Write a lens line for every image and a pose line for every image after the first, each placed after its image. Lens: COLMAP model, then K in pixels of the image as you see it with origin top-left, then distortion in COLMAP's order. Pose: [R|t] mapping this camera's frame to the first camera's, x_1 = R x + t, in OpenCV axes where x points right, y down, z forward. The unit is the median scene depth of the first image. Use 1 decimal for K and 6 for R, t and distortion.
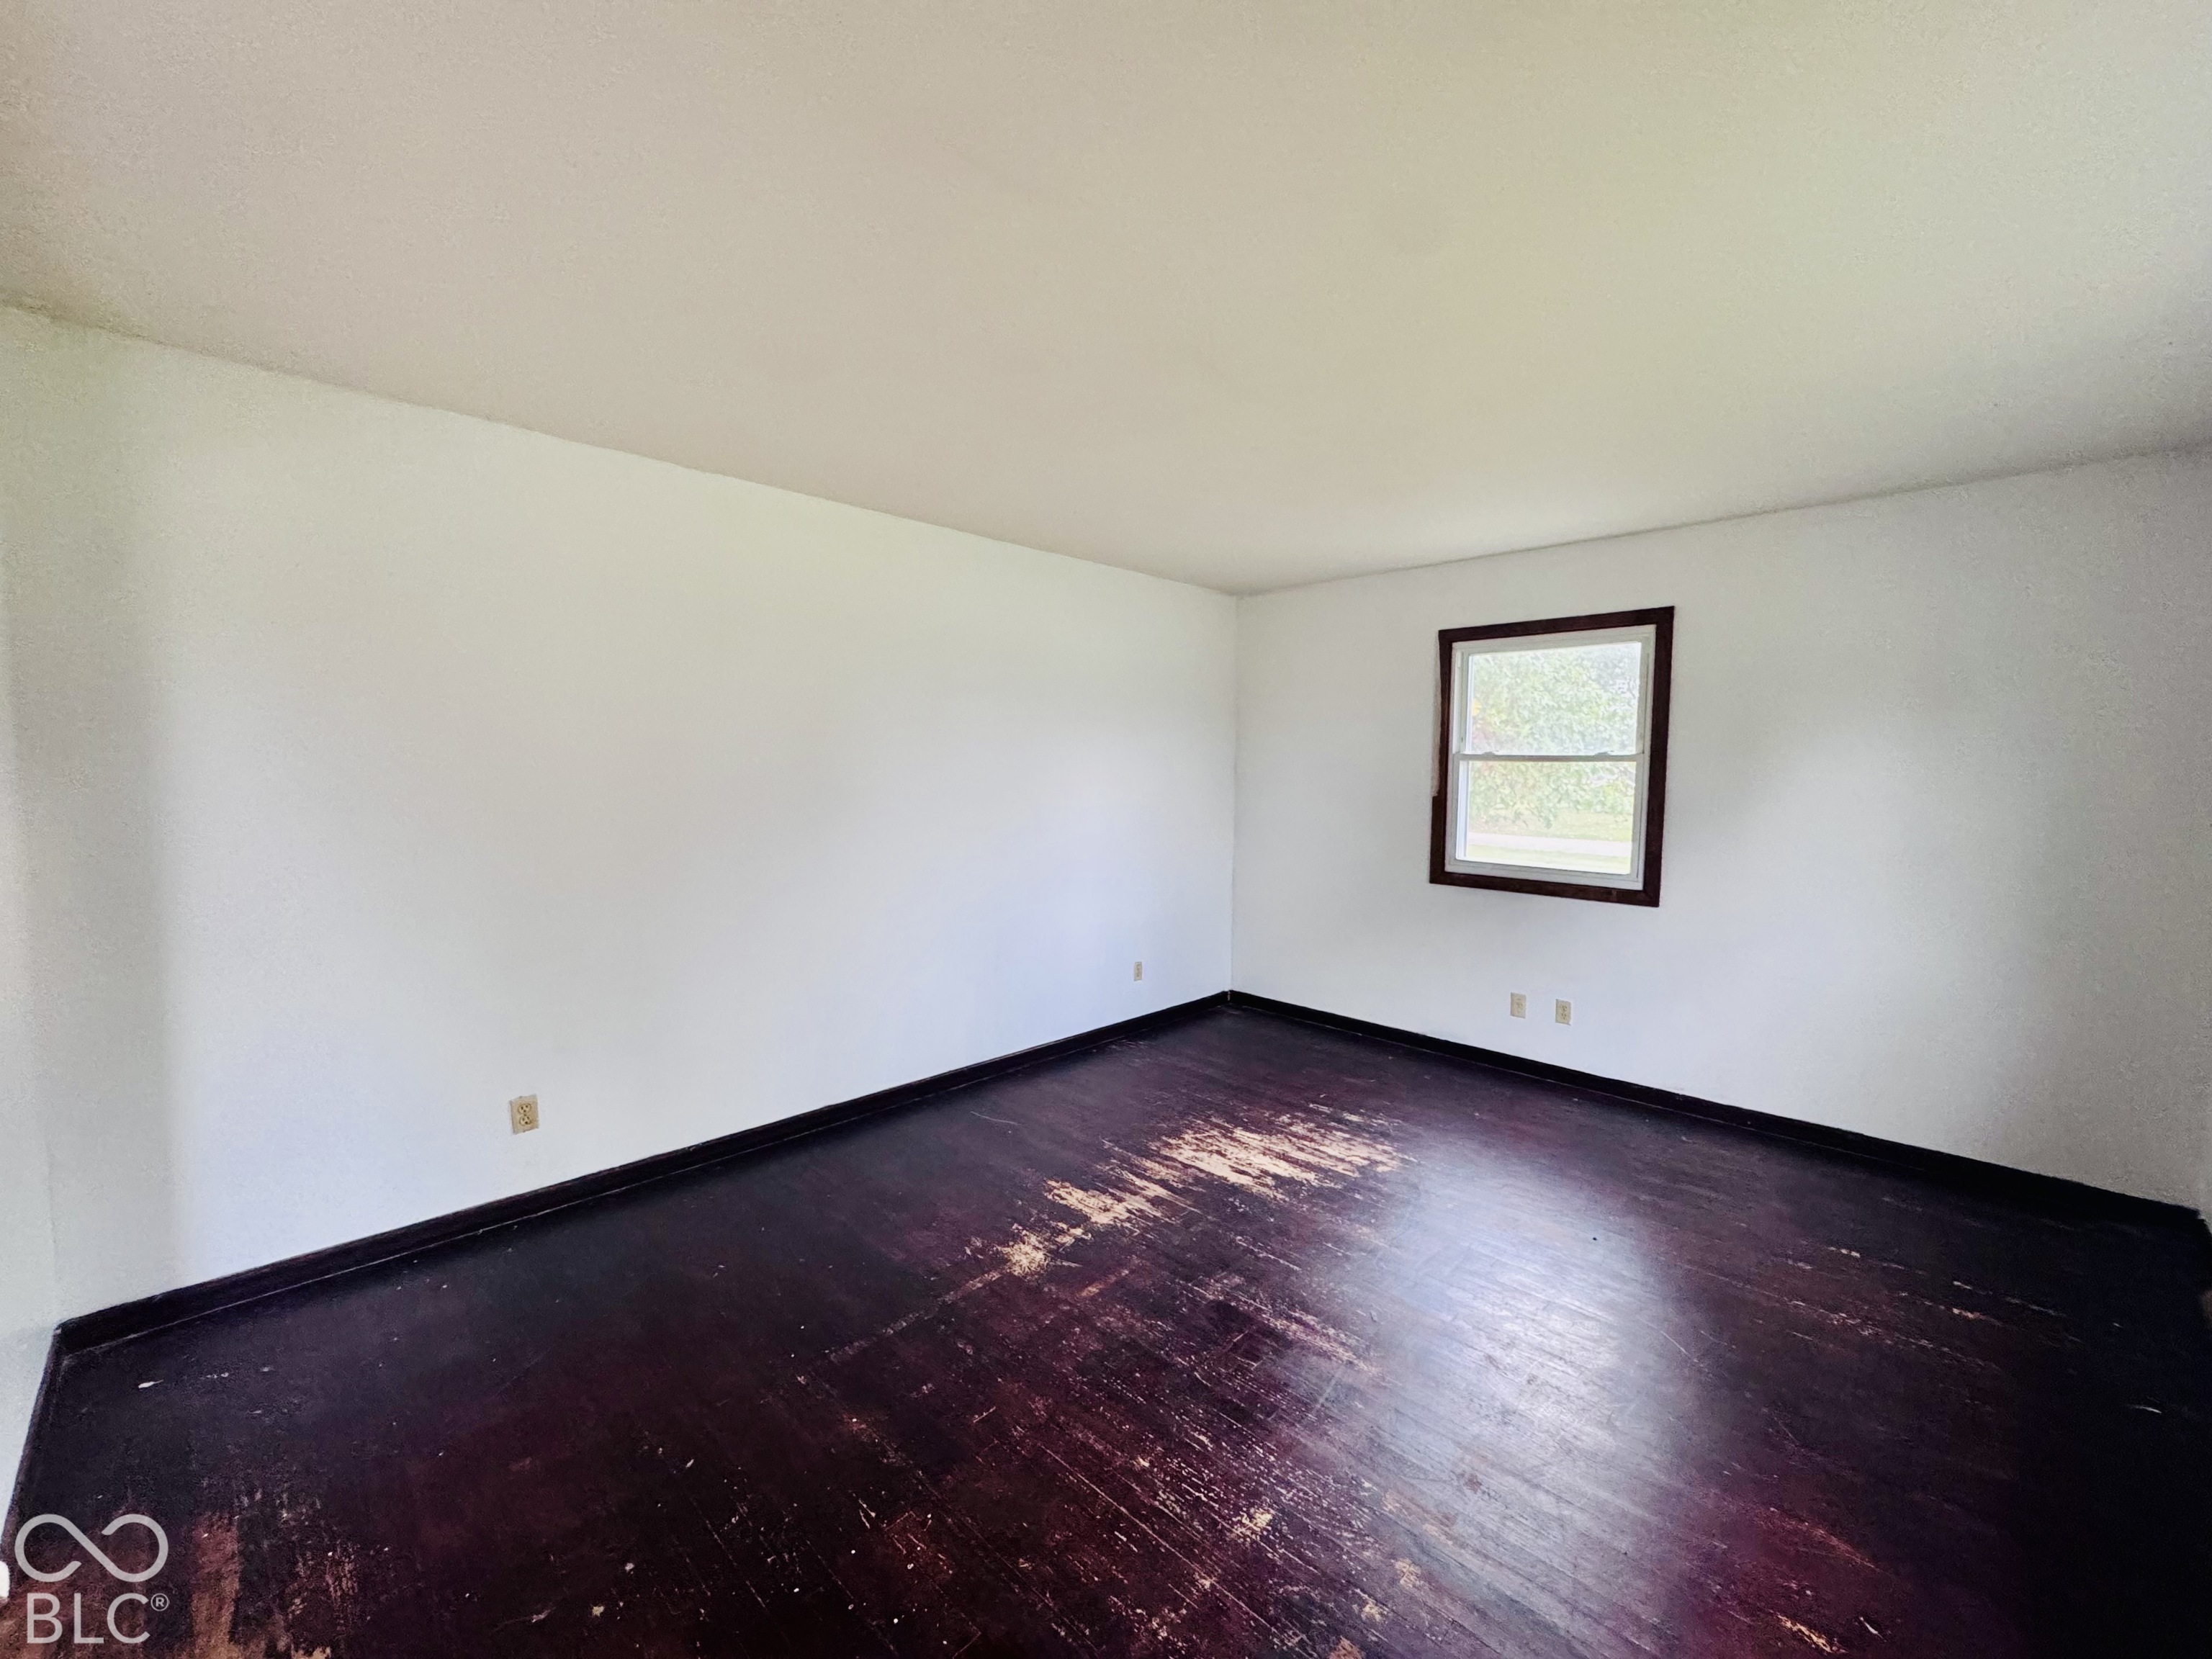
lens RADIAL K [[891.9, 0, 1101.2], [0, 891.9, 832.1], [0, 0, 1]] dist [-0.002421, -0.000257]
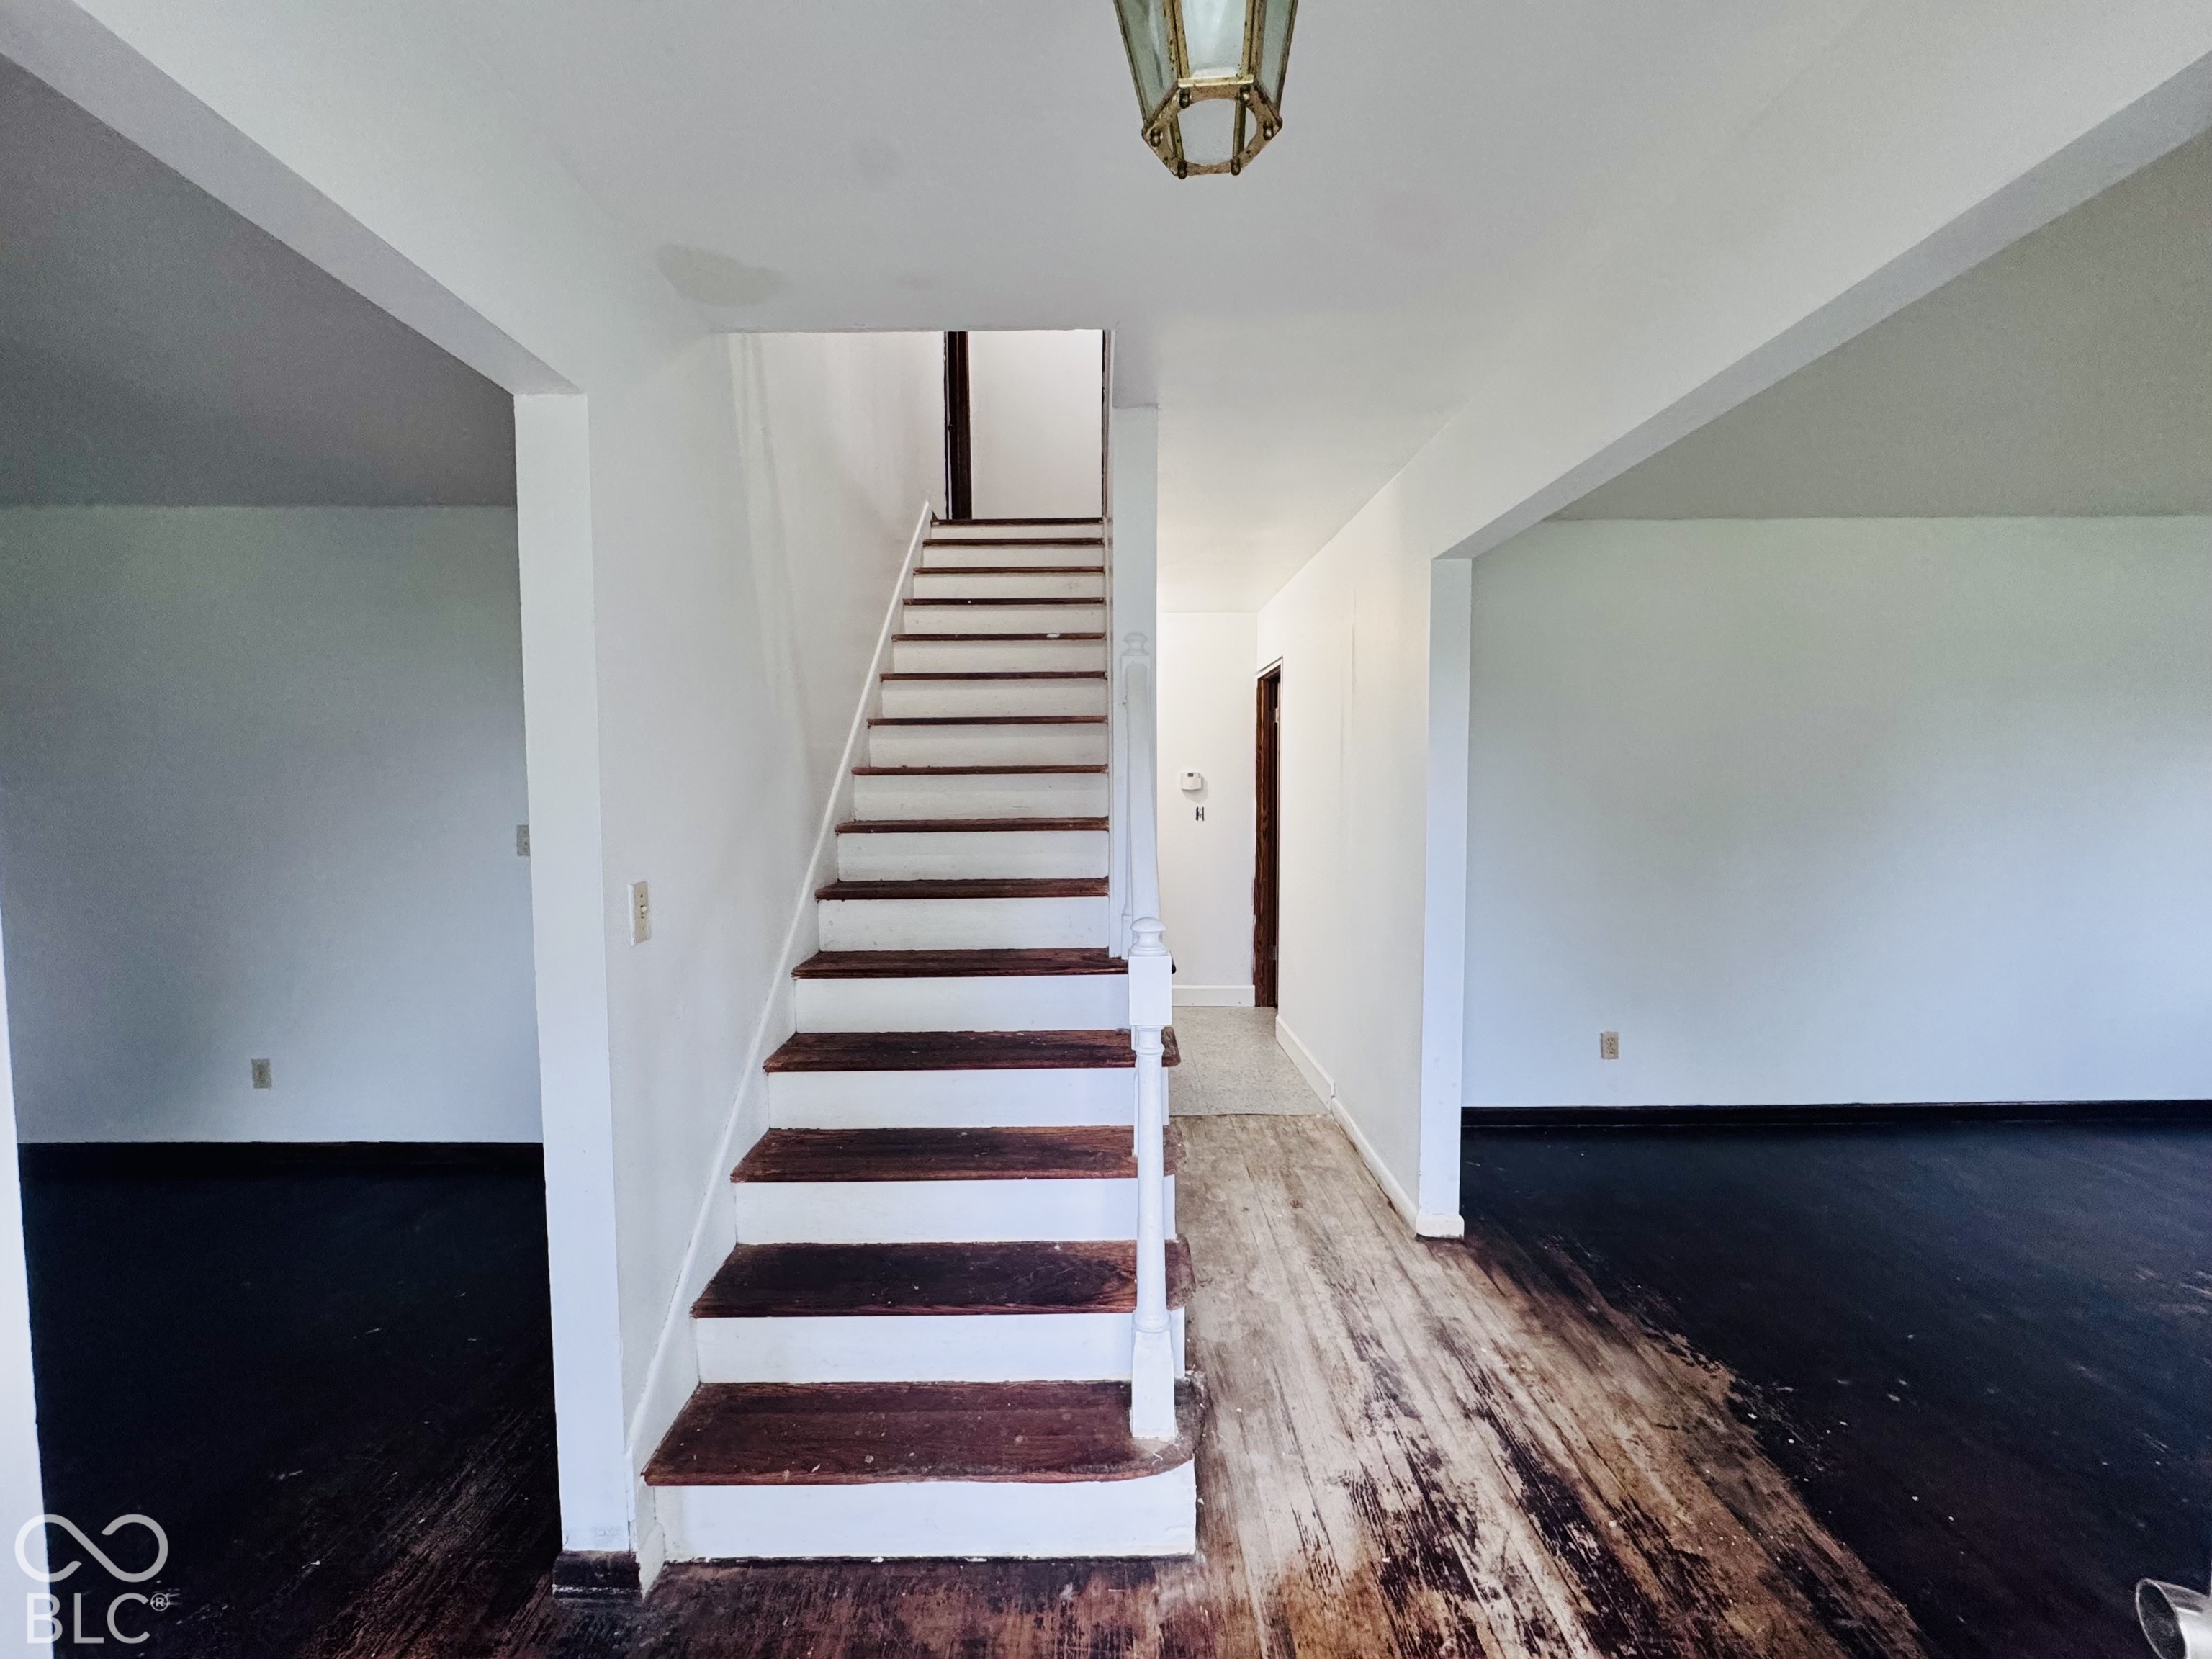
lens RADIAL K [[891.9, 0, 1102.0], [0, 891.9, 824.4], [0, 0, 1]] dist [-0.002421, -0.000257]
pose [[0.709560, 0.023485, -0.704253, -0.212492], [-0.041465, 0.999104, -0.008460, 0.029291], [0.703423, 0.035205, 0.709899, -0.361324]]
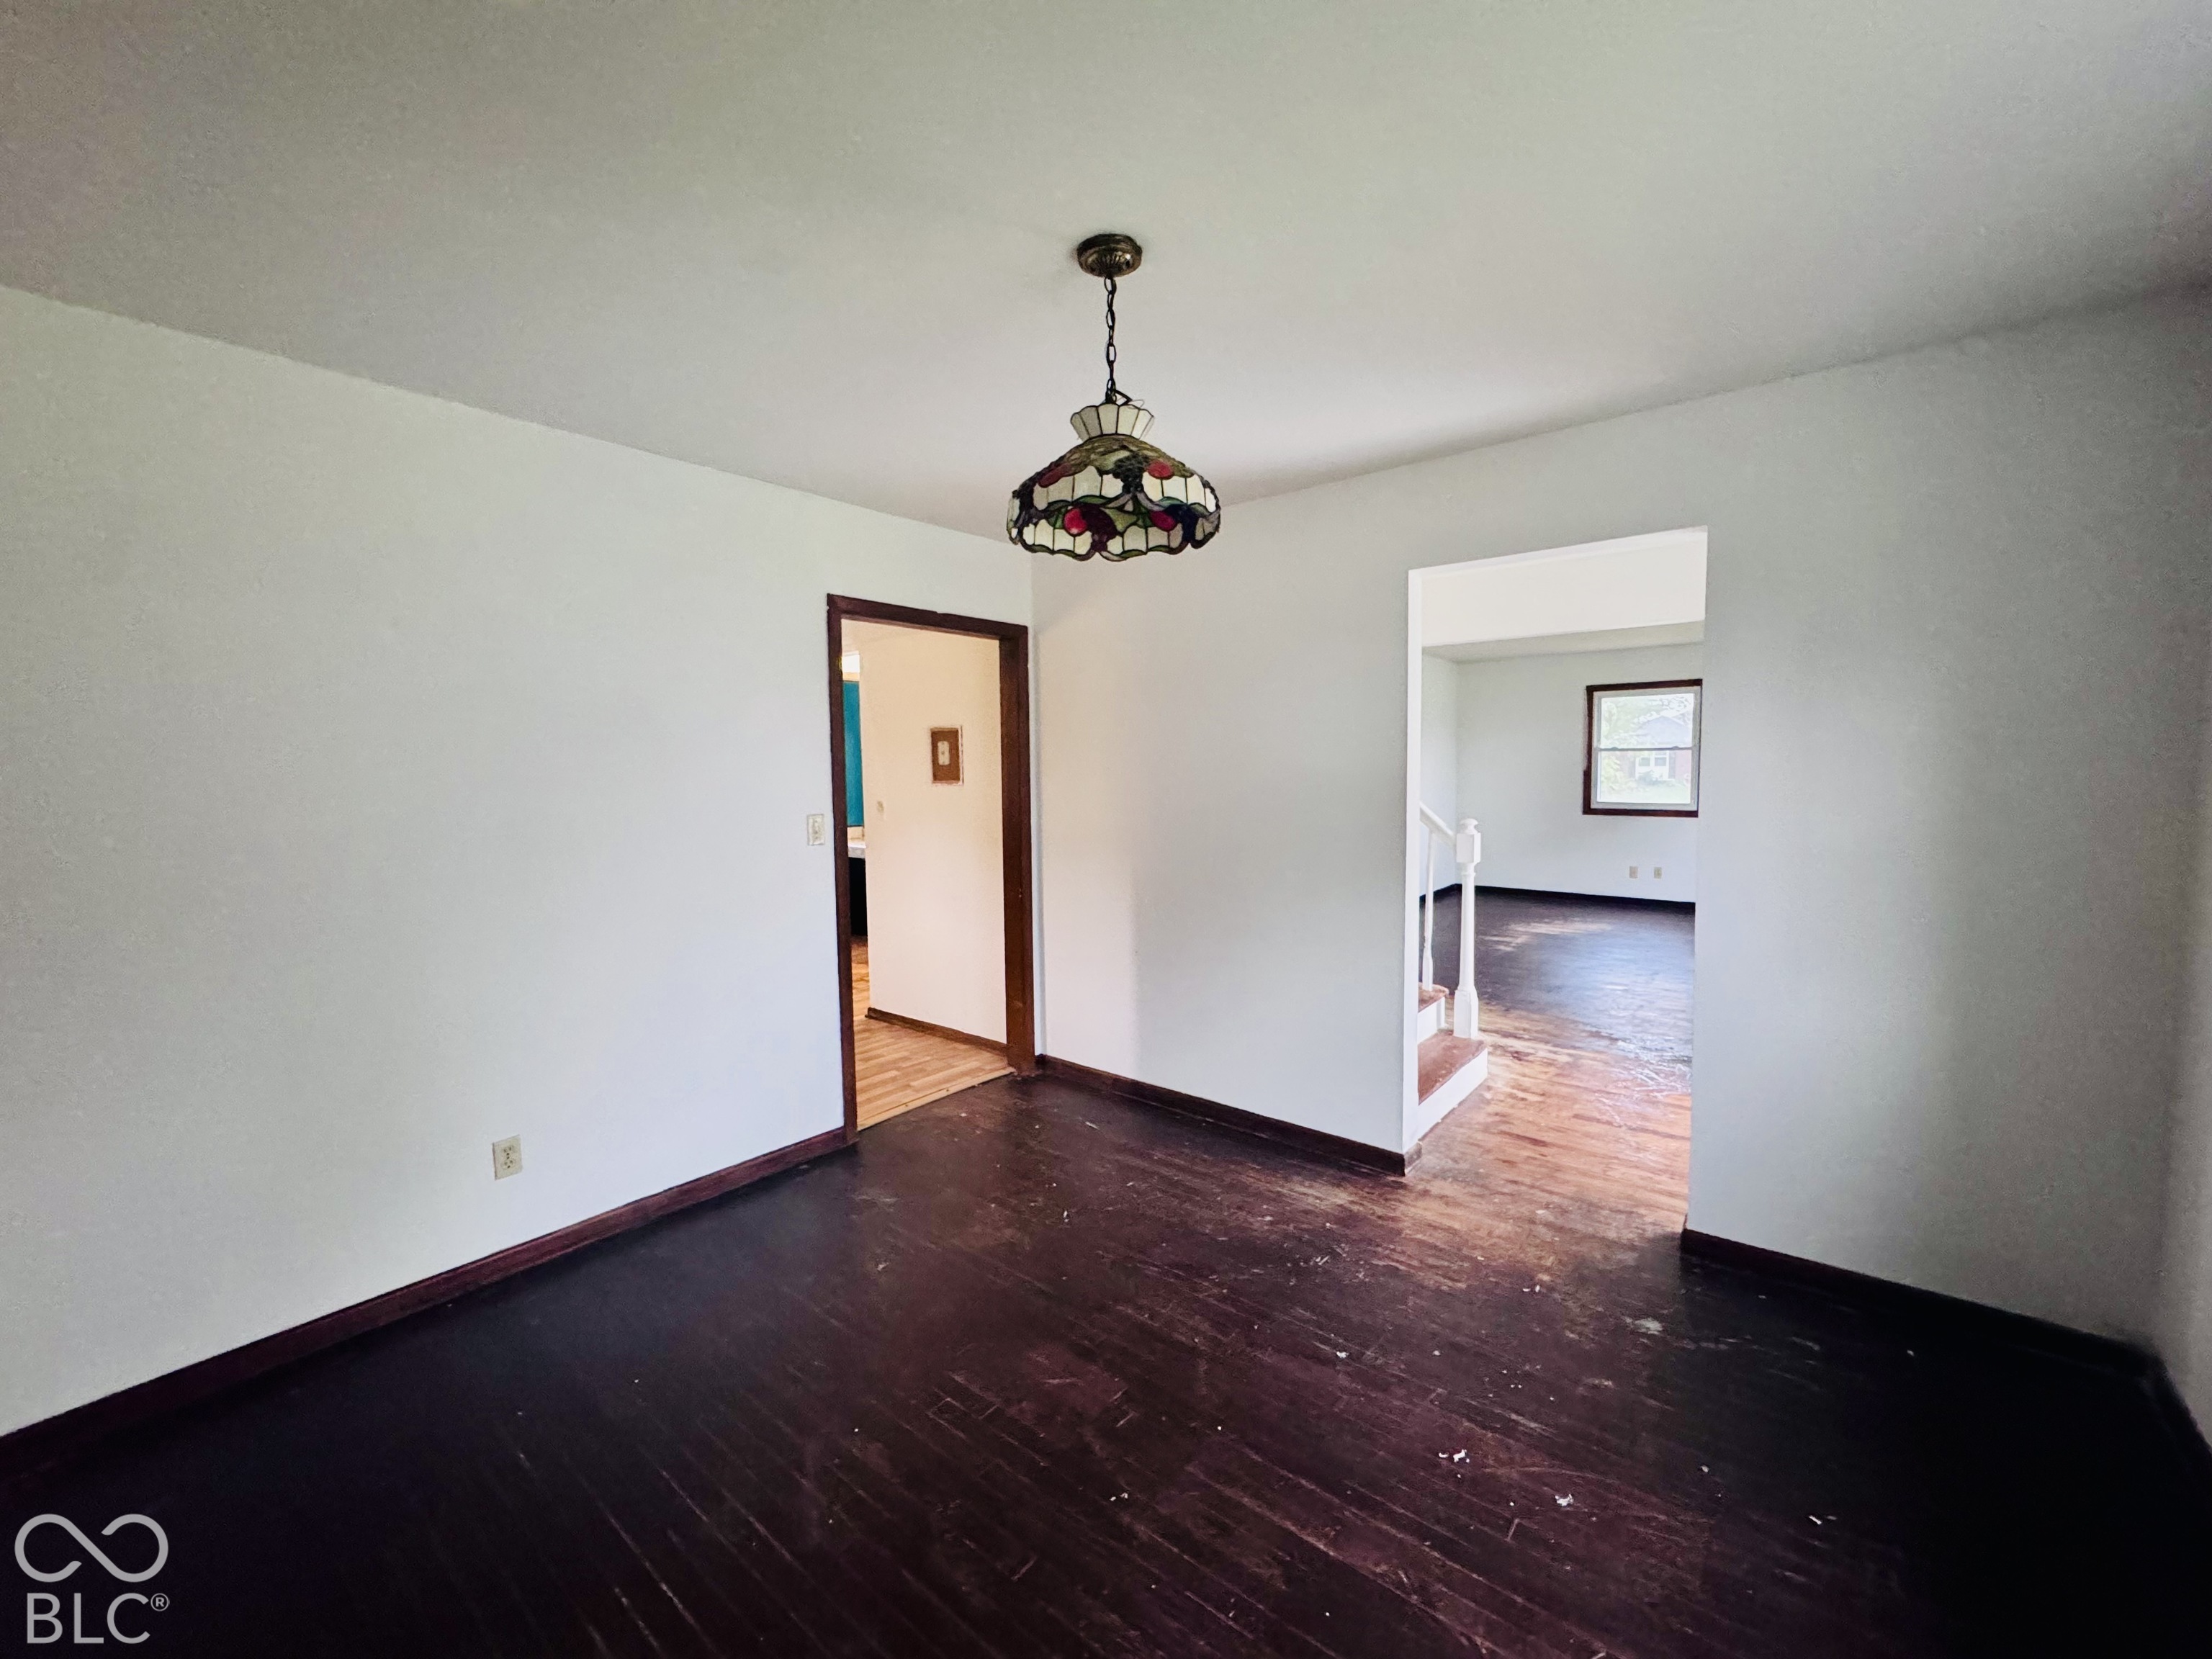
lens RADIAL K [[891.9, 0, 1109.8], [0, 891.9, 827.1], [0, 0, 1]] dist [-0.002421, -0.000257]
pose [[0.995321, -0.031571, 0.091315, -1.074076], [0.031925, 0.999487, -0.002415, 0.071549], [-0.091192, 0.005319, 0.995819, -1.082962]]
